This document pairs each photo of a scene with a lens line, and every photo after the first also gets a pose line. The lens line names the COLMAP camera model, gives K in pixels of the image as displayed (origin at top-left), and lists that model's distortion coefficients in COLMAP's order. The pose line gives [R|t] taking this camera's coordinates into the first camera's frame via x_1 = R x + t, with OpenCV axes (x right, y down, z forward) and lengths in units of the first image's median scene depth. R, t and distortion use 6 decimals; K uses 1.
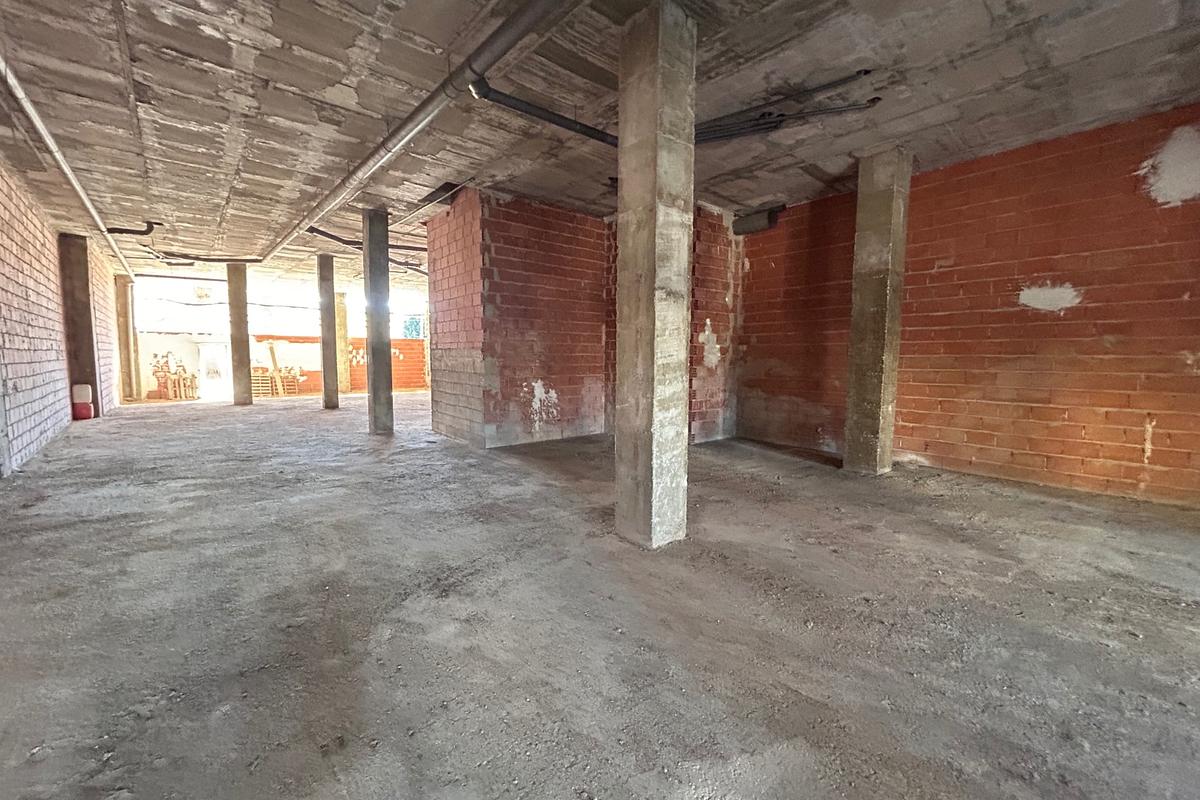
lens RADIAL K [[482.2, 0, 598.6], [0, 482.2, 397.5], [0, 0, 1]] dist [-0.001682, 0.000758]
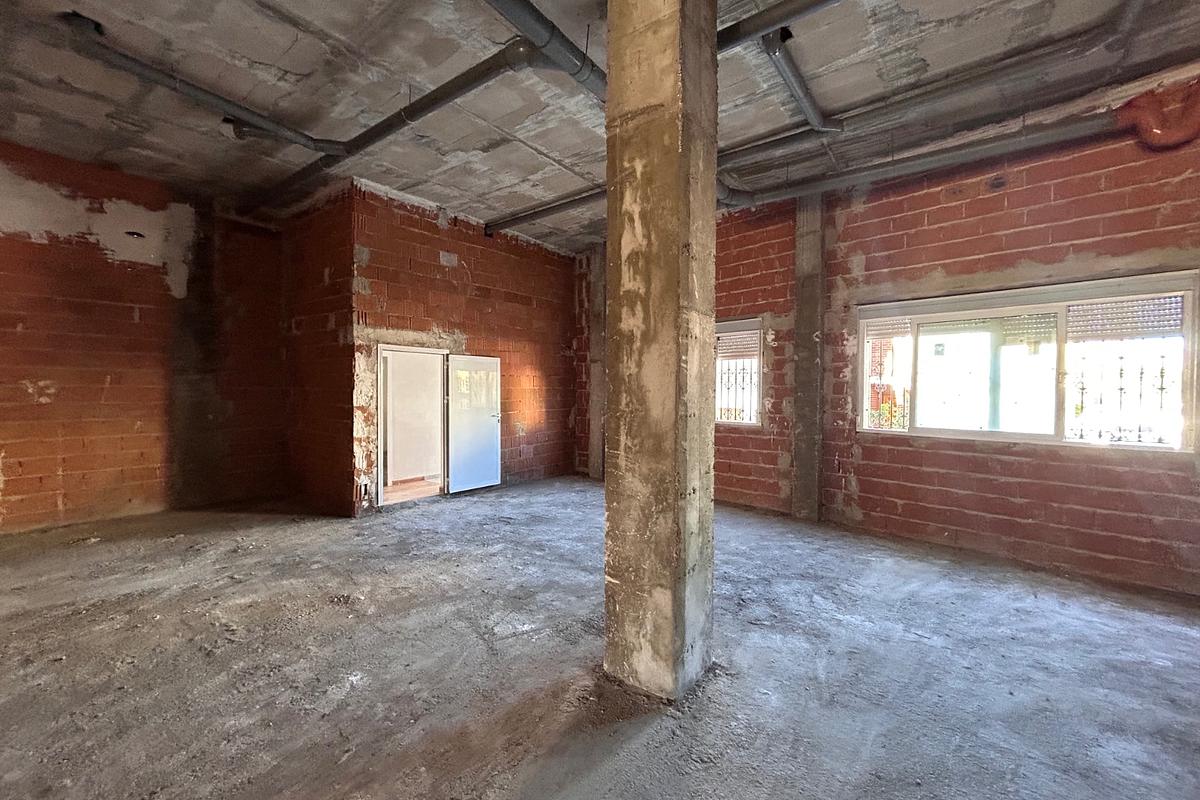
lens RADIAL K [[482.2, 0, 599.0], [0, 482.2, 397.7], [0, 0, 1]] dist [-0.001682, 0.000758]
pose [[-0.222702, -0.026819, 0.974518, -0.041523], [0.080743, 0.995680, 0.045853, -0.004760], [-0.971537, 0.088897, -0.219574, 0.021604]]
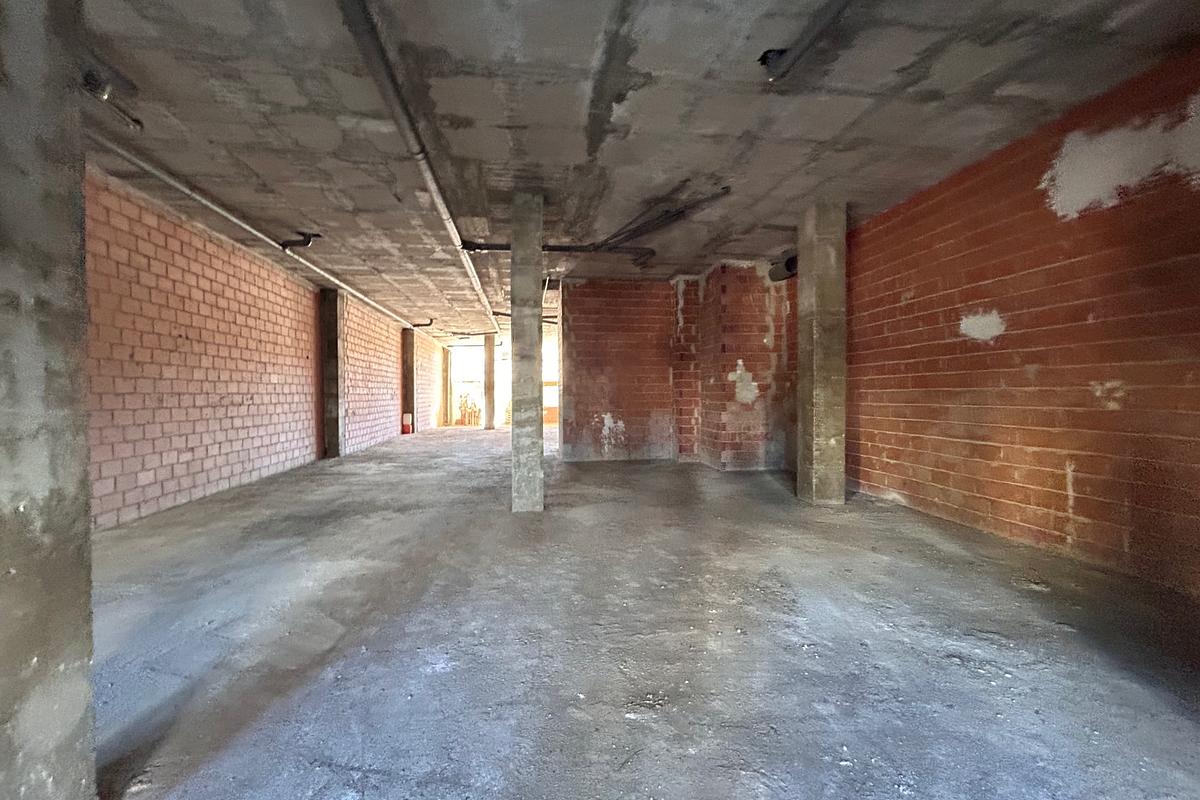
lens RADIAL K [[482.2, 0, 601.4], [0, 482.2, 399.9], [0, 0, 1]] dist [-0.001682, 0.000758]
pose [[0.844677, -0.004733, -0.535256, 0.596254], [-0.034762, 0.997365, -0.063677, 0.013353], [0.534147, 0.072393, 0.842286, -0.116522]]
